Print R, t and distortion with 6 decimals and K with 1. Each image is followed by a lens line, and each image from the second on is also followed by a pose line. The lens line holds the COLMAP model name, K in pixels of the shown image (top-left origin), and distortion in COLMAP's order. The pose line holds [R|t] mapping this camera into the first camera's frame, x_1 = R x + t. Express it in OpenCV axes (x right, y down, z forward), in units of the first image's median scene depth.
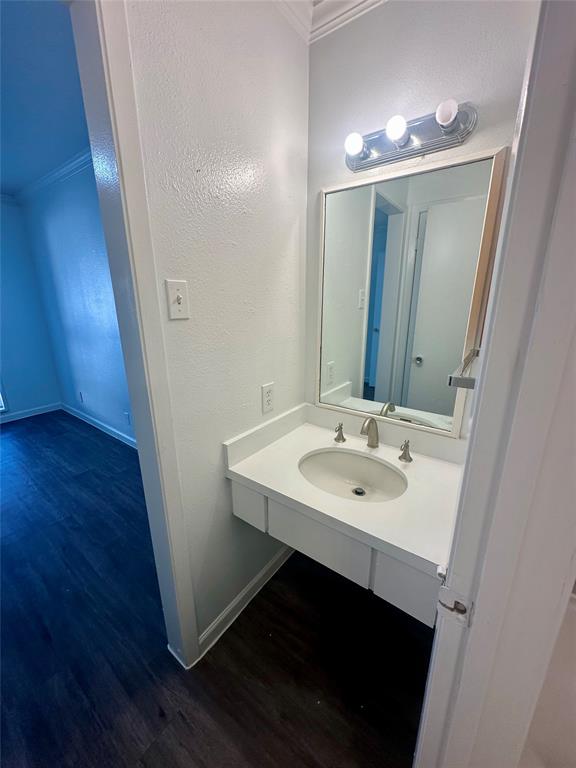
lens RADIAL K [[305.3, 0, 288.6], [0, 305.3, 383.1], [0, 0, 1]] dist [-0.003060, 0.000180]
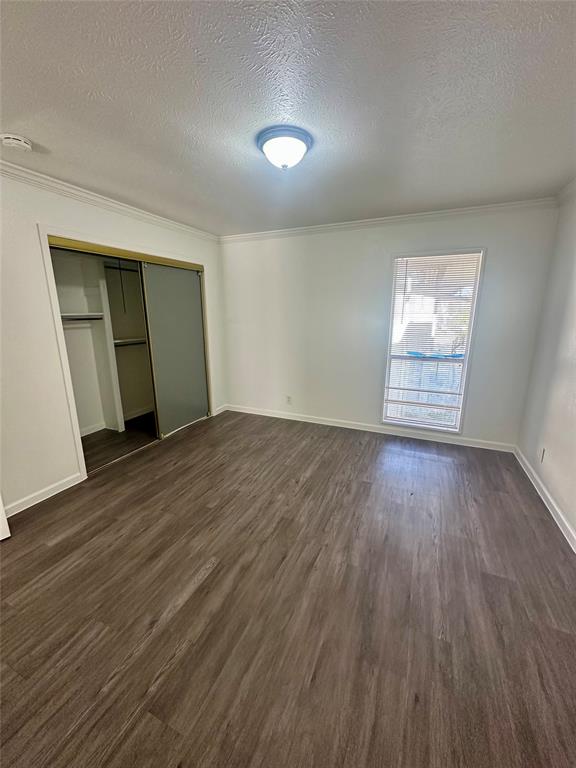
lens RADIAL K [[305.3, 0, 286.0], [0, 305.3, 382.3], [0, 0, 1]] dist [-0.003060, 0.000180]
pose [[0.209134, 0.223704, -0.951955, -0.214002], [-0.269228, 0.949032, 0.163871, -0.105885], [0.940095, 0.222022, 0.258703, 0.271056]]
